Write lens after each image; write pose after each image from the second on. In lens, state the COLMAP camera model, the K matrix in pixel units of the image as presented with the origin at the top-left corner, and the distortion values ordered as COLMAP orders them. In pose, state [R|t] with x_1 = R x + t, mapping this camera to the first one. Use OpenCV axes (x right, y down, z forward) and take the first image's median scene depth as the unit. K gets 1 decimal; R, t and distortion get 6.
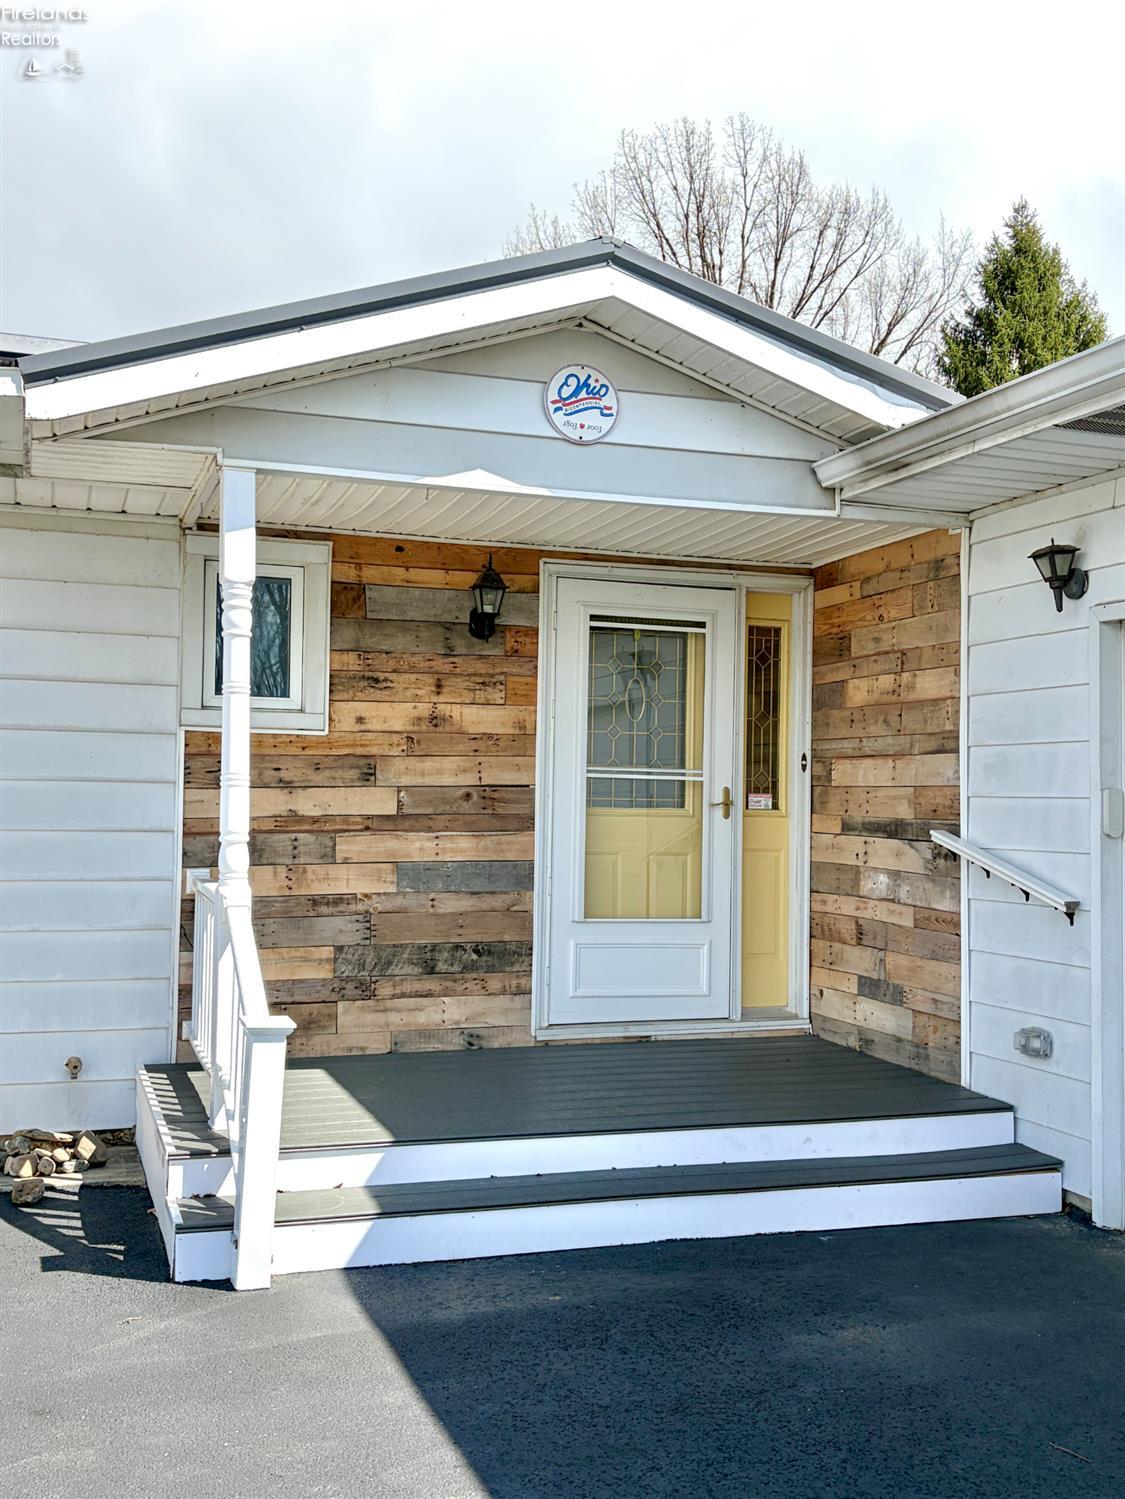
lens RADIAL K [[1524.5, 0, 561.9], [0, 1524.5, 749.8], [0, 0, 1]] dist [0.009053, 0.005727]
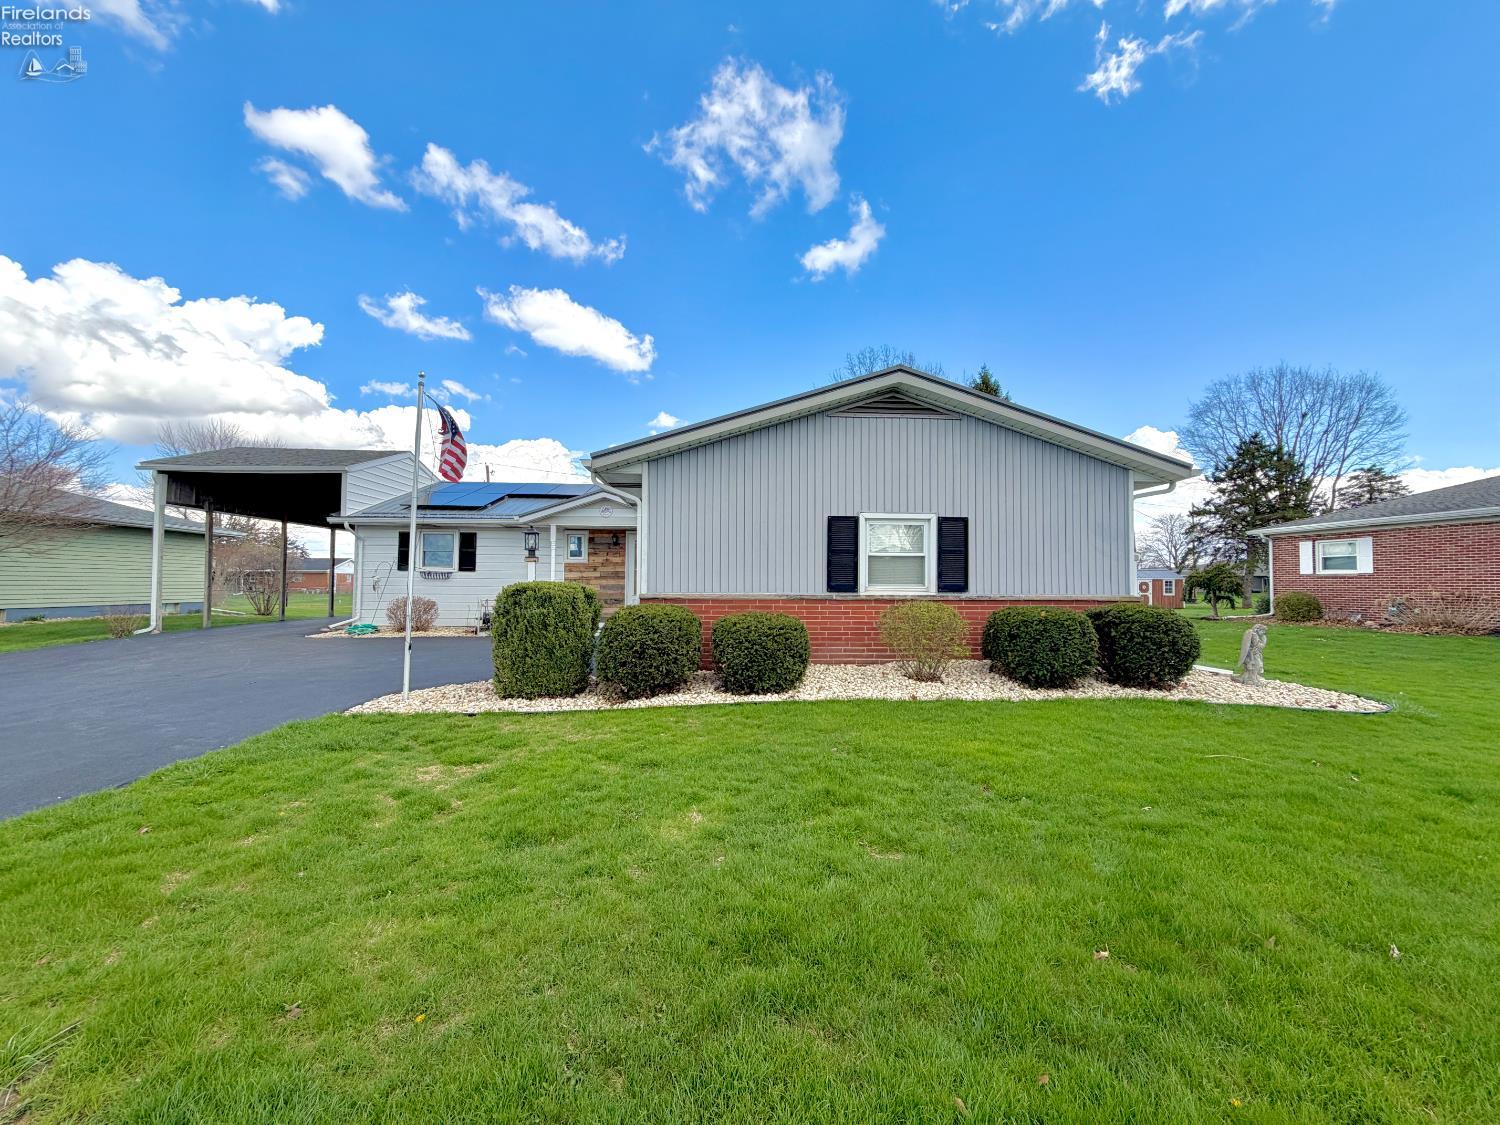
lens RADIAL K [[600.7, 0, 747.1], [0, 600.7, 564.0], [0, 0, 1]] dist [-0.000438, 0.000379]
pose [[0.964723, -0.018103, -0.262642, 1.042483], [0.017101, 0.999835, -0.006100, 0.018679], [0.262710, 0.001393, 0.964874, -1.075438]]
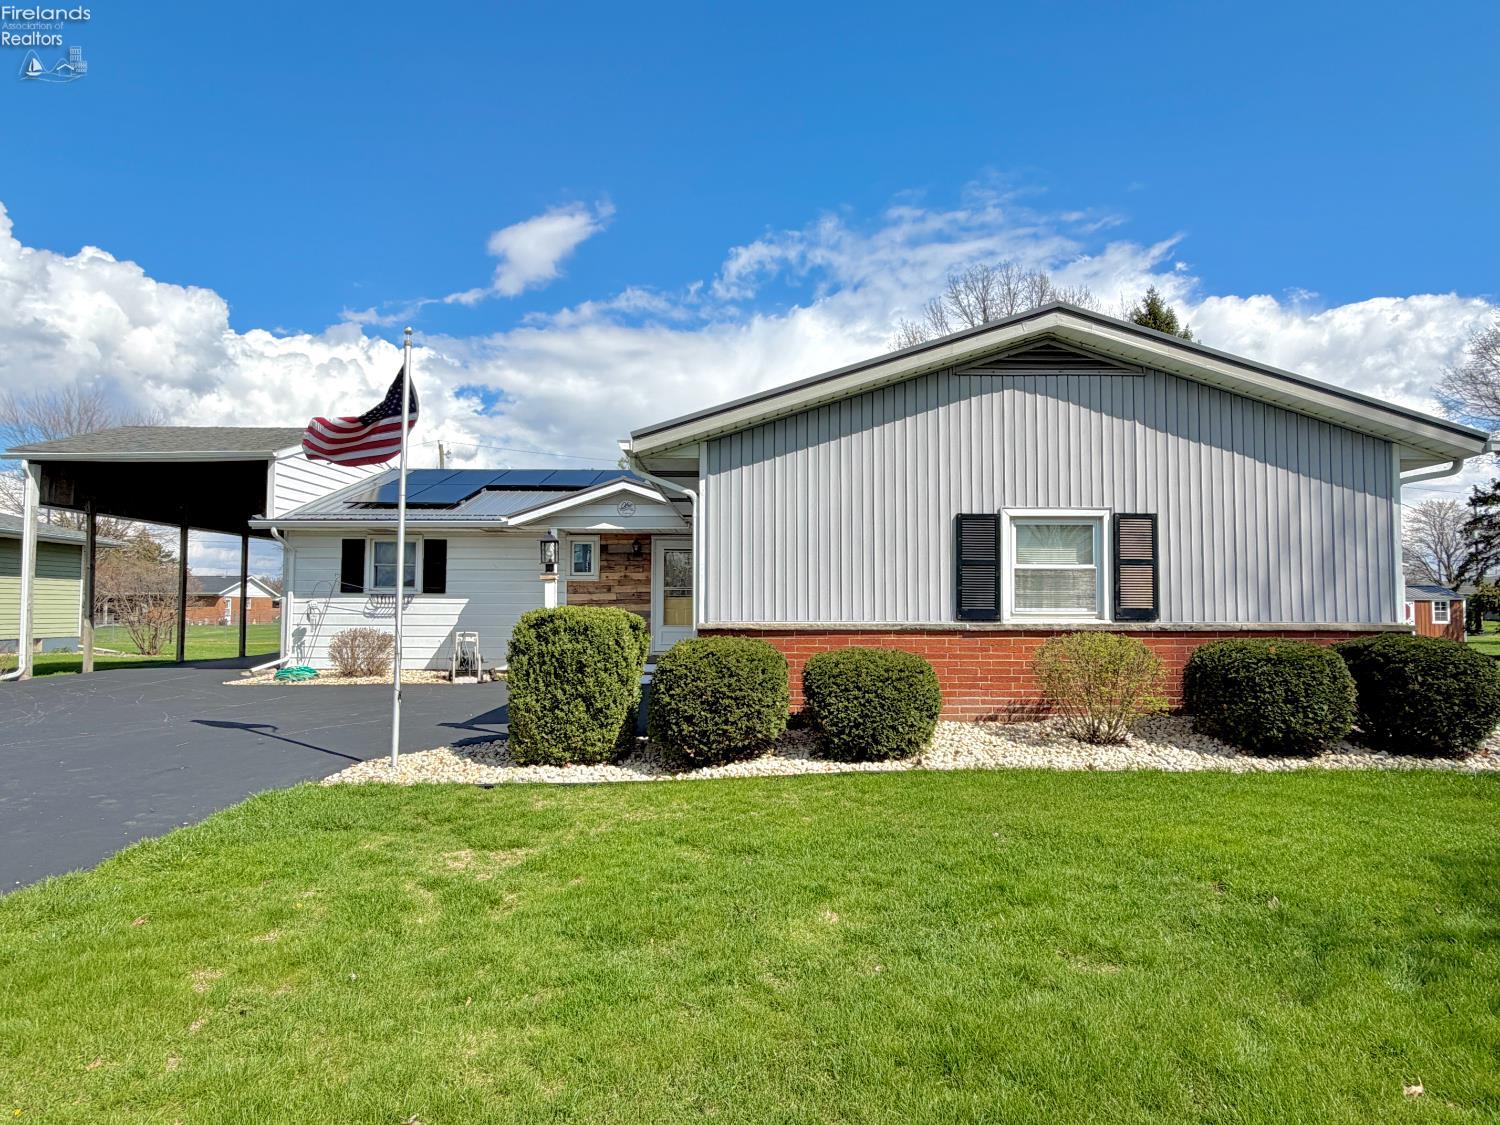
lens RADIAL K [[872.8, 0, 747.9], [0, 872.8, 566.1], [0, 0, 1]] dist [-0.000778, 0.003376]
pose [[0.948651, -0.028933, -0.314999, 0.990814], [0.022498, 0.999458, -0.024045, 0.016121], [0.315524, 0.015723, 0.948787, -1.156417]]
